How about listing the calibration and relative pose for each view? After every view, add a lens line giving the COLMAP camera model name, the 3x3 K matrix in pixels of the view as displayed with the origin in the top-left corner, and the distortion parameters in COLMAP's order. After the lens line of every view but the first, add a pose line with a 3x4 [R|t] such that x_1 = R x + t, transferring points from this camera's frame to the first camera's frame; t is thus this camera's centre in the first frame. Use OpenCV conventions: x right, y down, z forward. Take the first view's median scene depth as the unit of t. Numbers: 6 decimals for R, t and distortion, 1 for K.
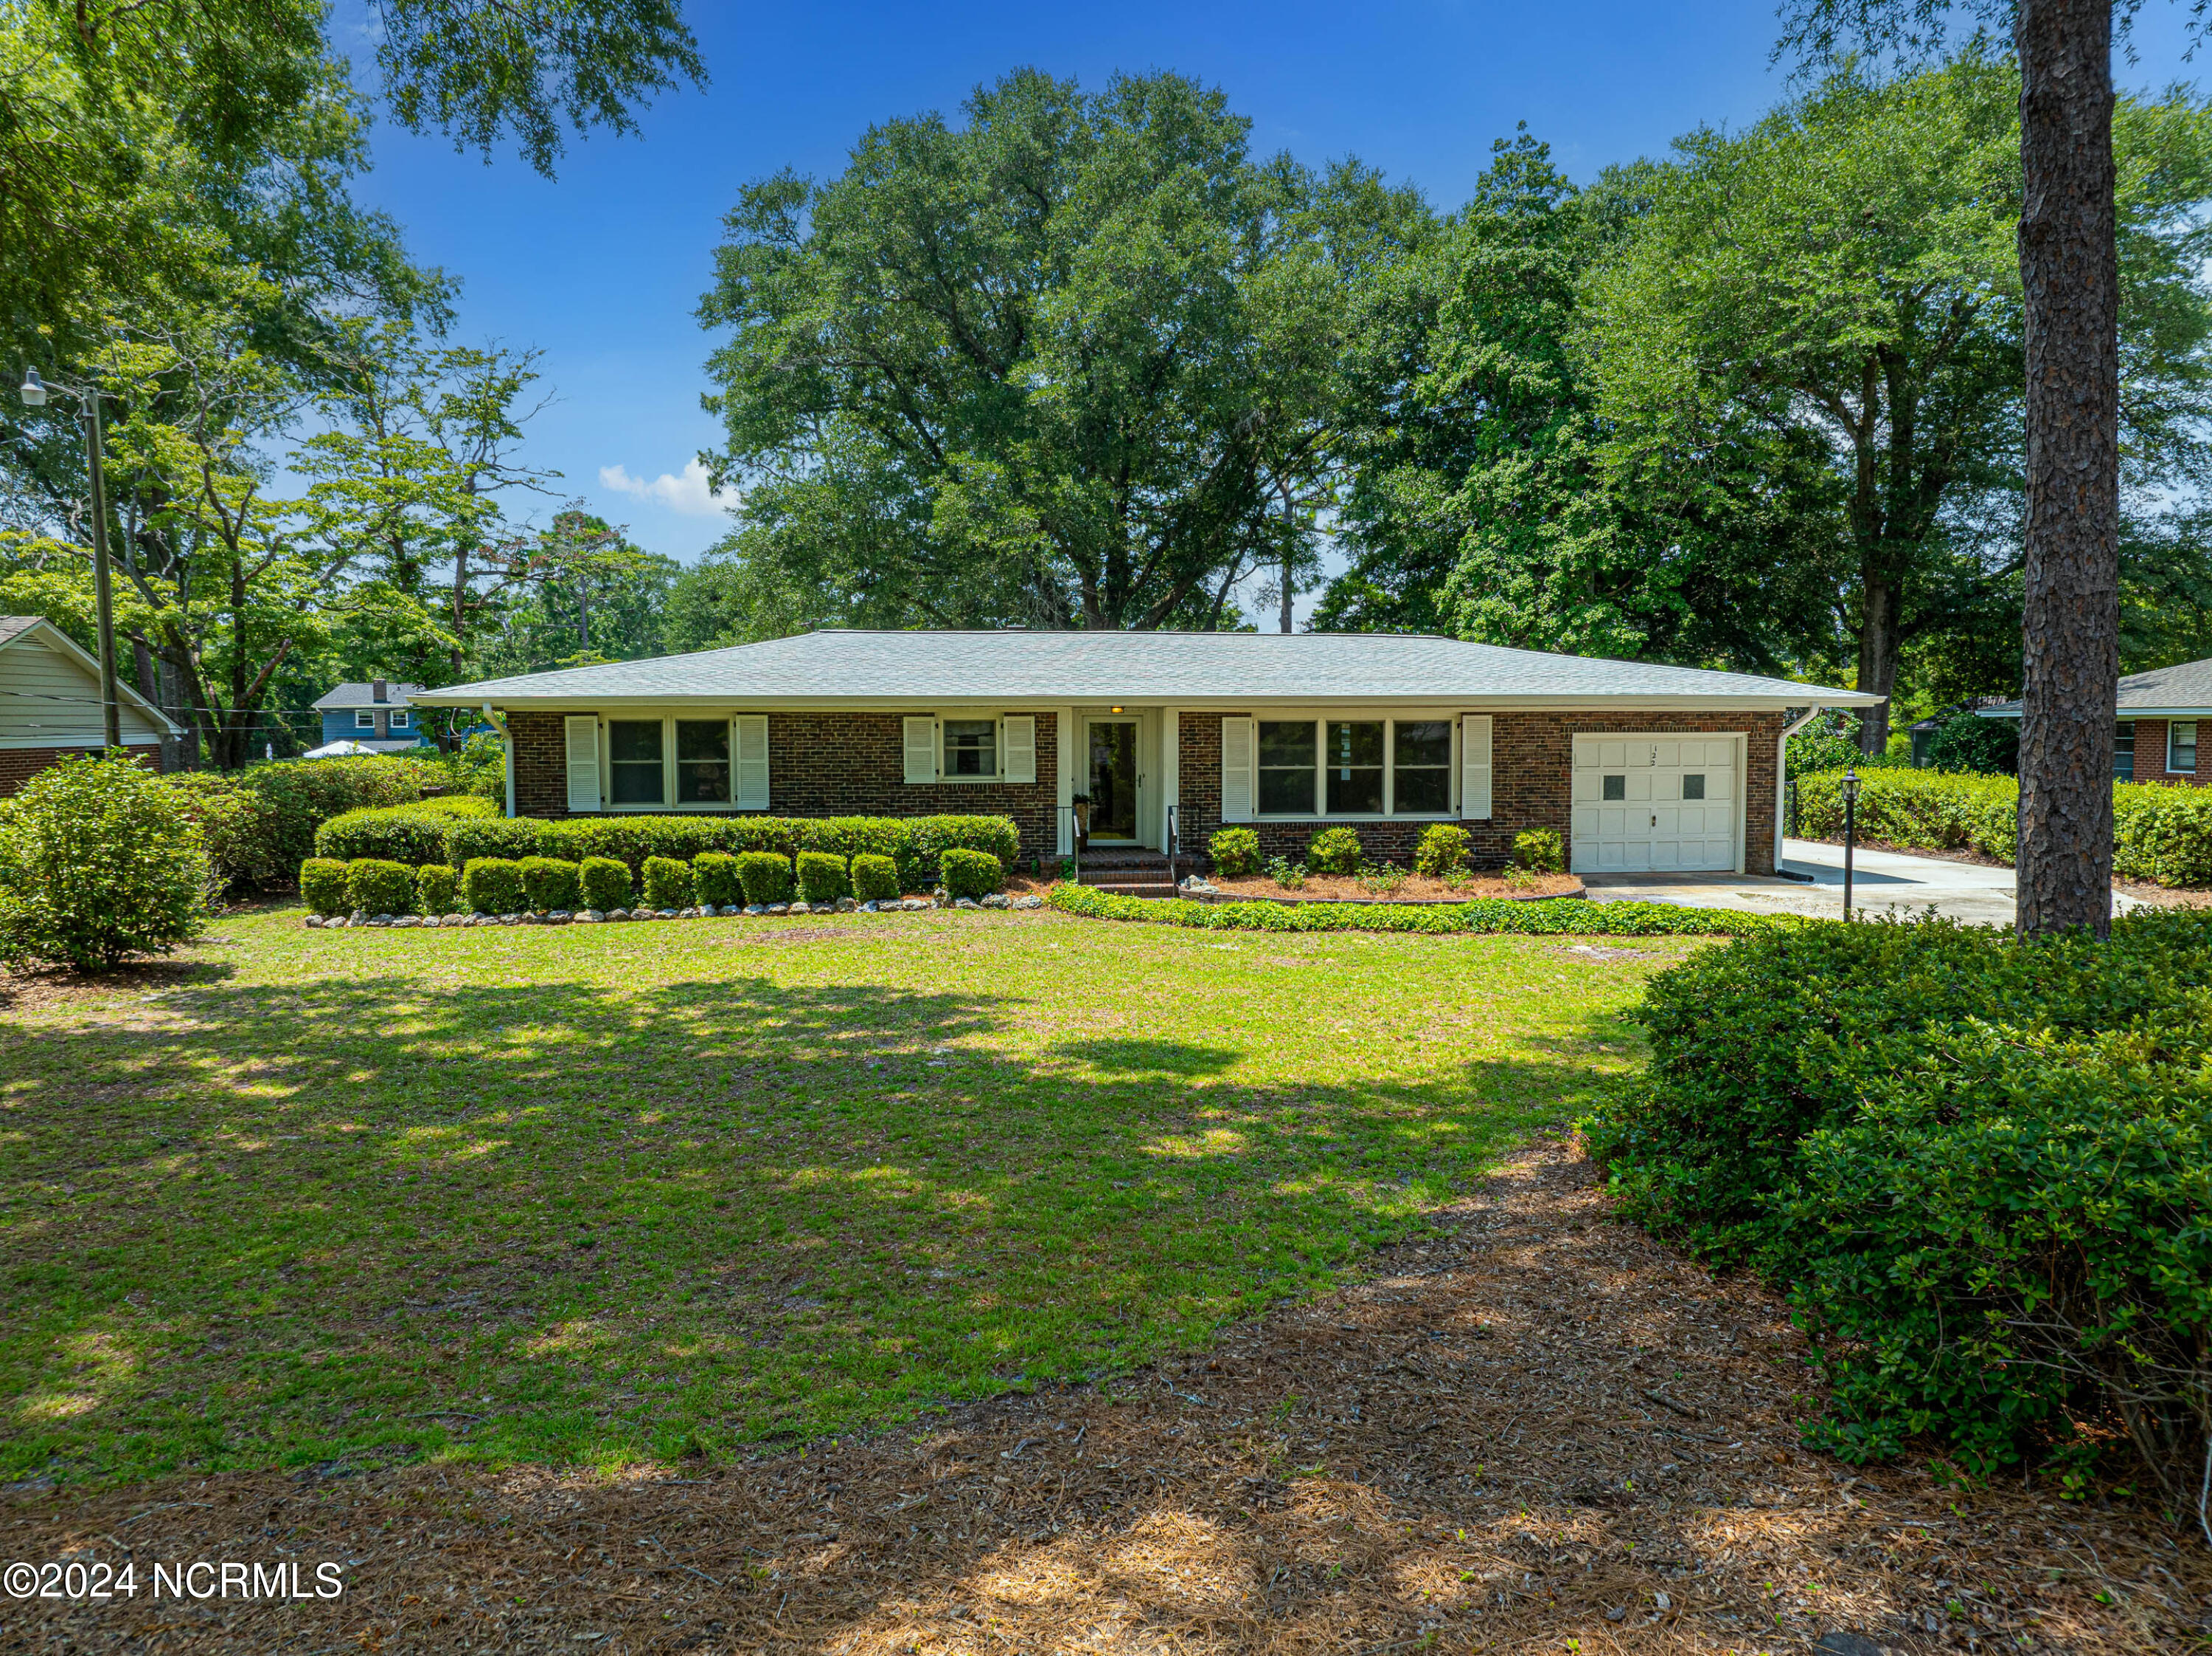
lens RADIAL K [[1555.4, 0, 1095.2], [0, 1555.4, 833.1], [0, 0, 1]] dist [-0.044993, -0.000727]
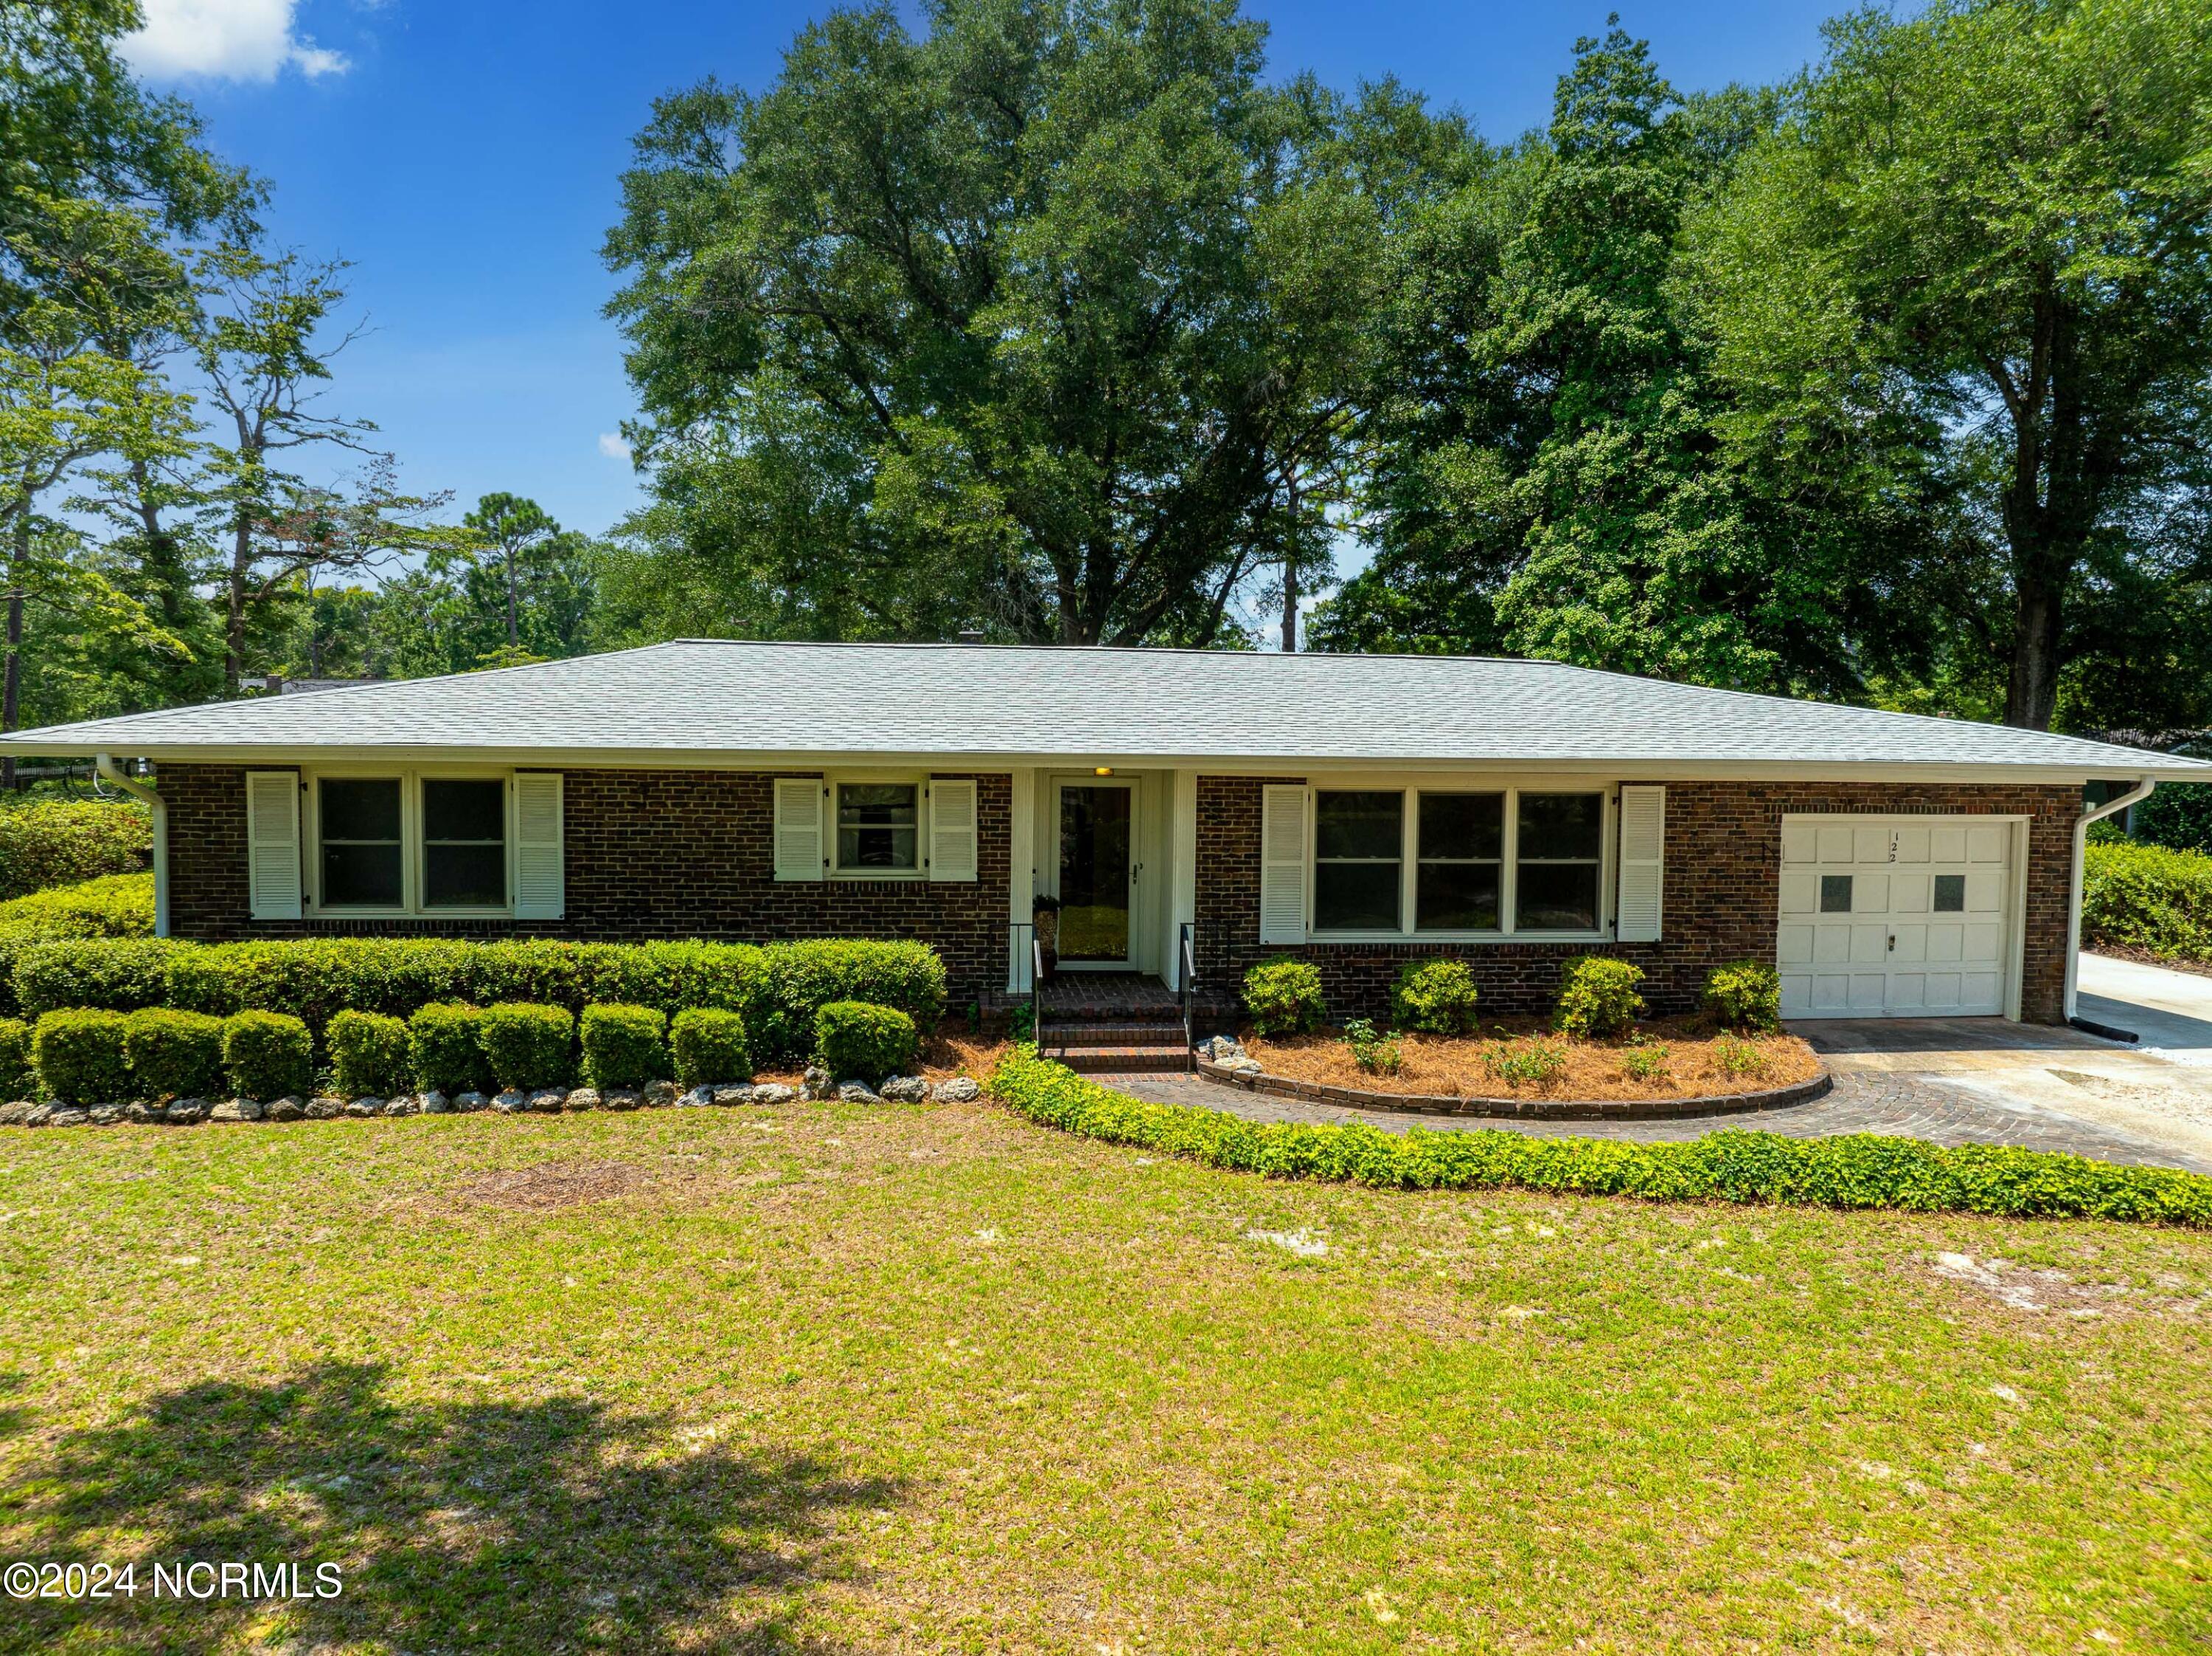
lens RADIAL K [[1602.1, 0, 1106.0], [0, 1602.1, 828.0], [0, 0, 1]] dist [-0.048988, -0.000714]
pose [[0.999671, 0.013264, 0.021955, 0.000560], [-0.013123, 0.999892, -0.006542, -0.036473], [-0.022039, 0.006252, 0.999738, 0.232910]]
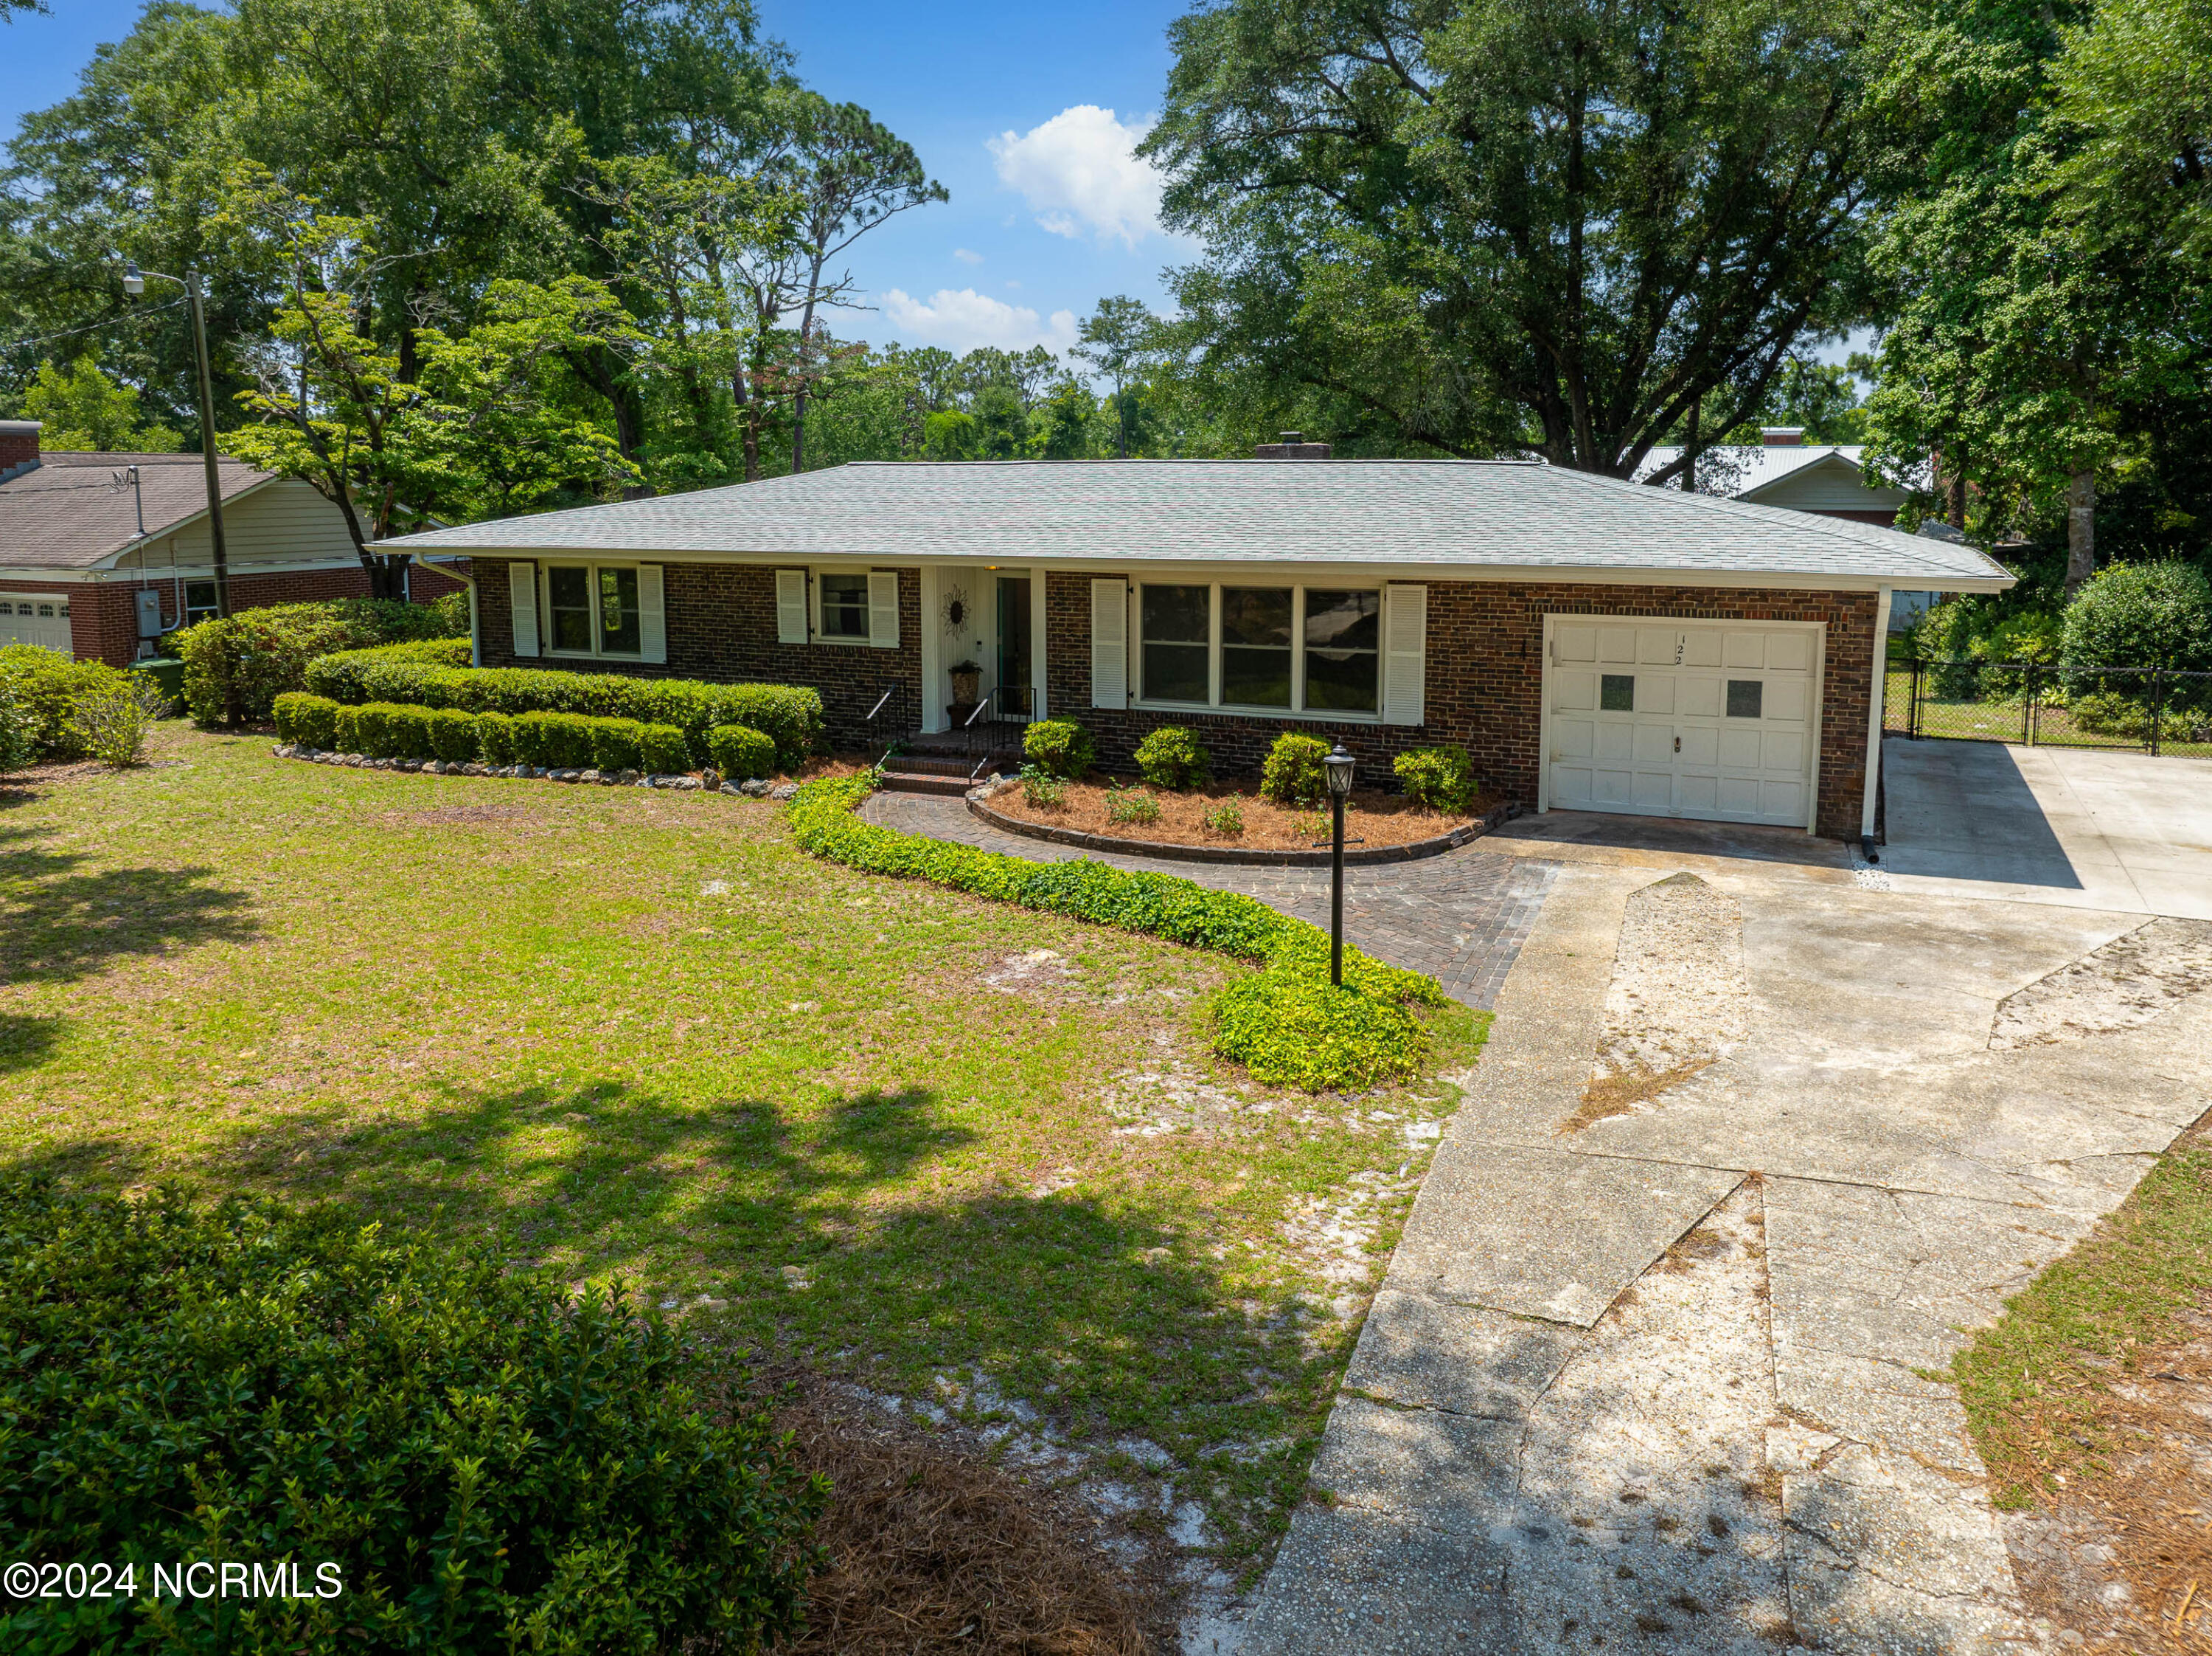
lens RADIAL K [[1558.8, 0, 1106.2], [0, 1558.8, 743.7], [0, 0, 1]] dist [-0.040902, 0.001536]
pose [[0.869175, 0.079590, -0.488058, 0.354457], [-0.035620, 0.994476, 0.098740, -0.049835], [0.493220, -0.068438, 0.867208, 0.206097]]
